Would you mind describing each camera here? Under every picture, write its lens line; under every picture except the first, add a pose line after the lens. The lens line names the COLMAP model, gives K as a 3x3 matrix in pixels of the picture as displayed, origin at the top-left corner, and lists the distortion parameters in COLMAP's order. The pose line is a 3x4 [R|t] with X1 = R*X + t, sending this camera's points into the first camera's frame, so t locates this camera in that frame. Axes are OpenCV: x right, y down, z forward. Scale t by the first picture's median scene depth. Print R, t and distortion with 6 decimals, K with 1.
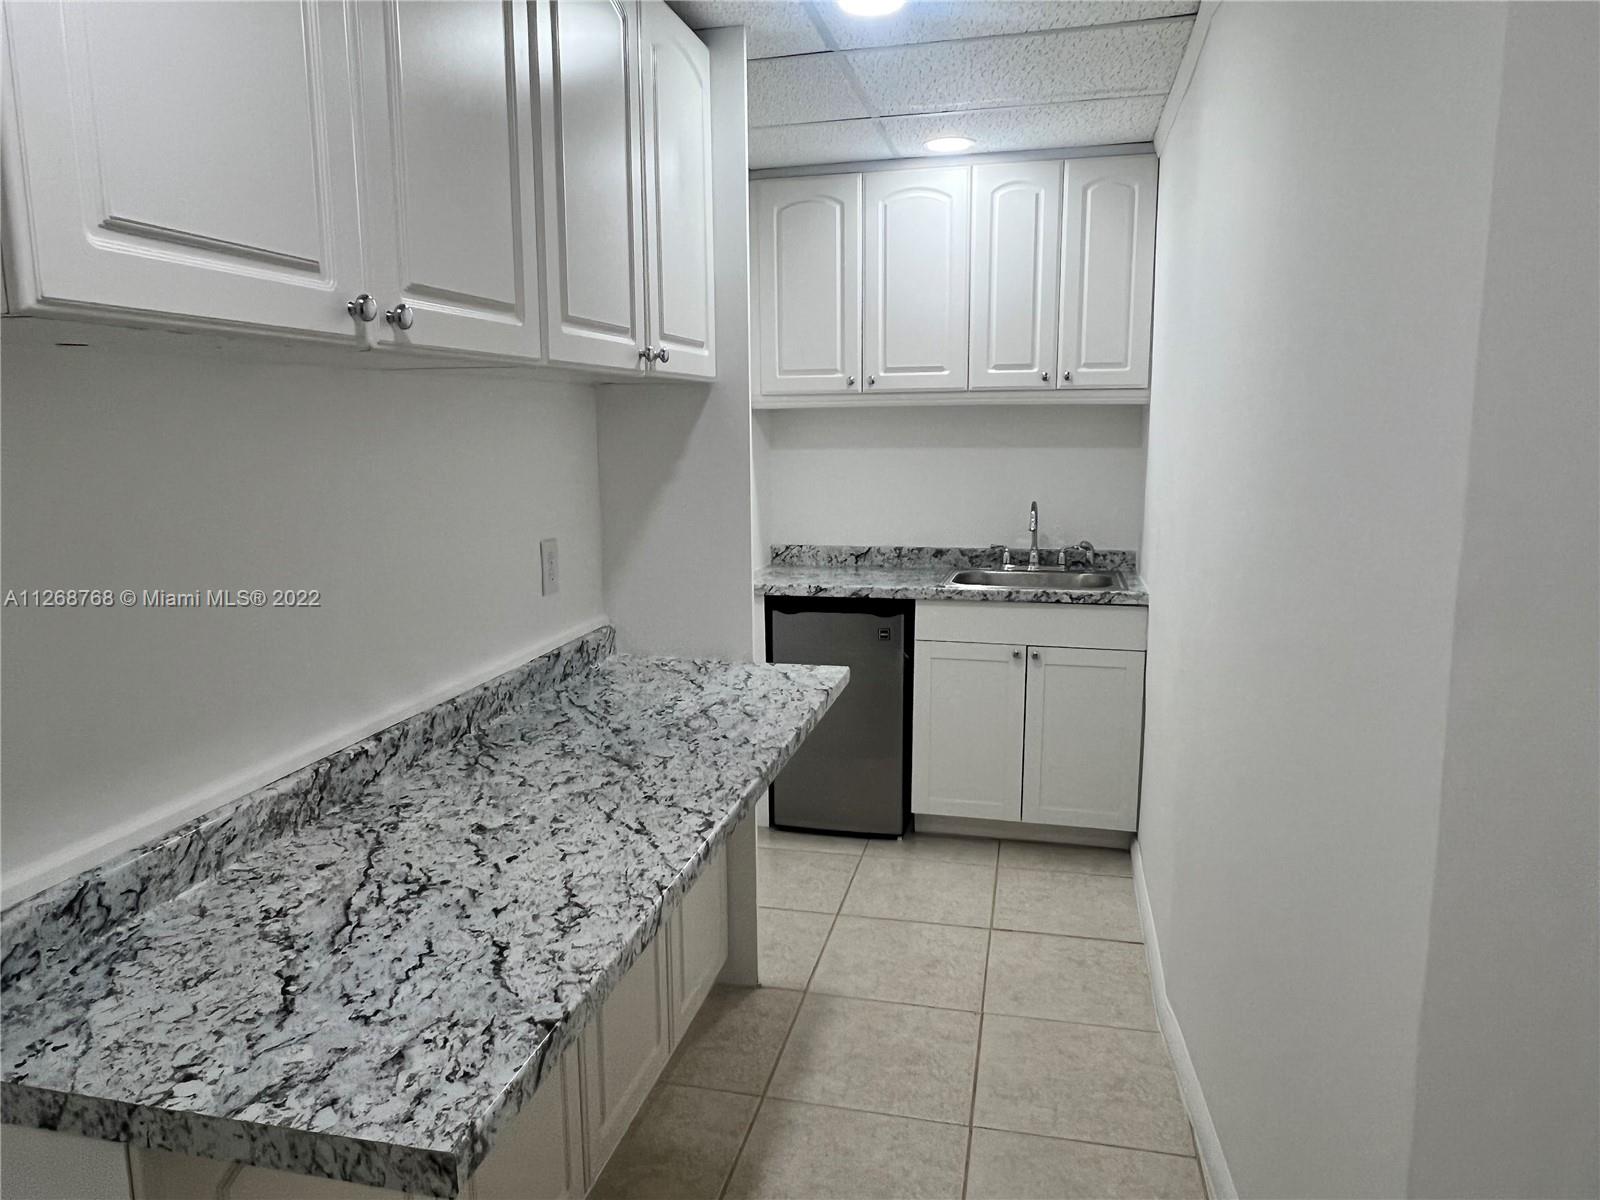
lens RADIAL K [[1080.0, 0, 788.8], [0, 1080.0, 597.1], [0, 0, 1]] dist [0.000769, -0.002658]
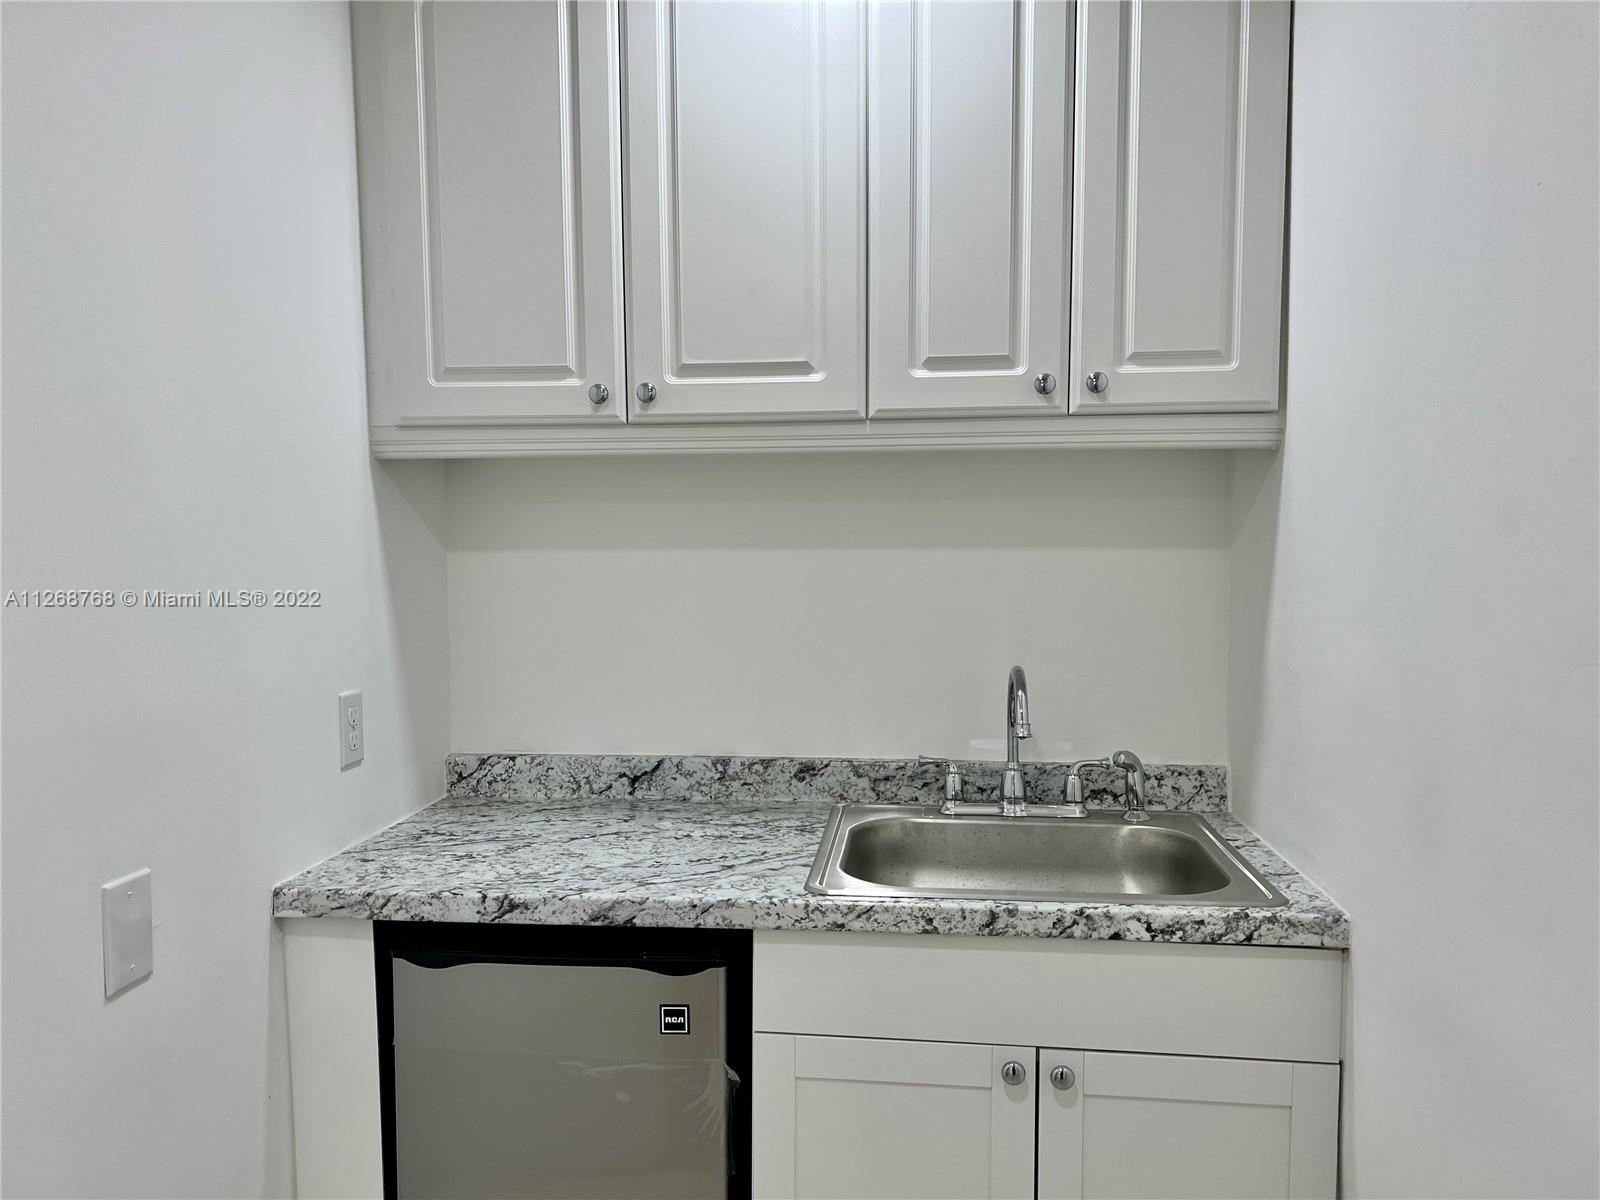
lens RADIAL K [[1213.5, 0, 793.6], [0, 1213.5, 606.4], [0, 0, 1]] dist [0.047367, -0.001009]
pose [[0.991158, -0.005767, 0.132561, 0.077724], [0.018090, 0.995600, -0.091943, -0.077368], [-0.131447, 0.093528, 0.986901, 0.579223]]
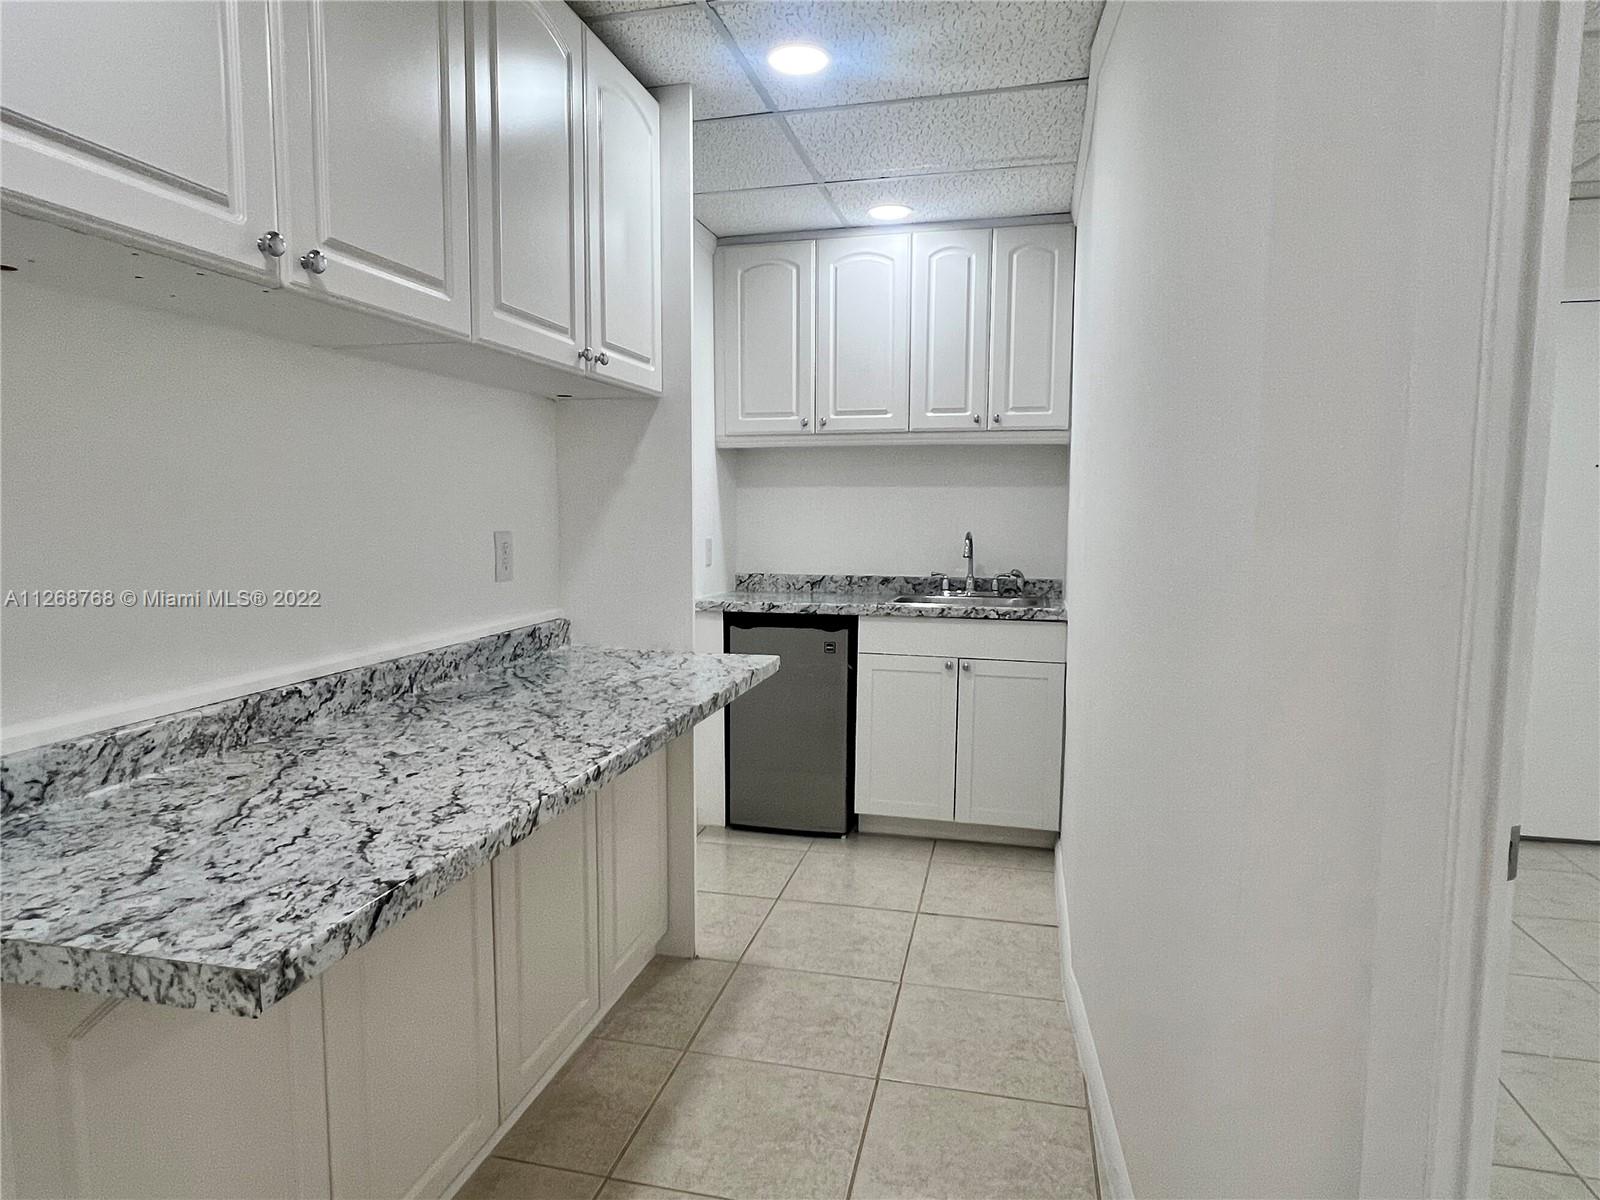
lens RADIAL K [[968.8, 0, 786.3], [0, 968.8, 602.3], [0, 0, 1]] dist [-0.001125, -0.000046]
pose [[0.999913, 0.012949, -0.002321, 0.048354], [-0.013067, 0.998024, -0.061458, 0.052903], [0.001521, 0.061483, 0.998107, 0.012765]]
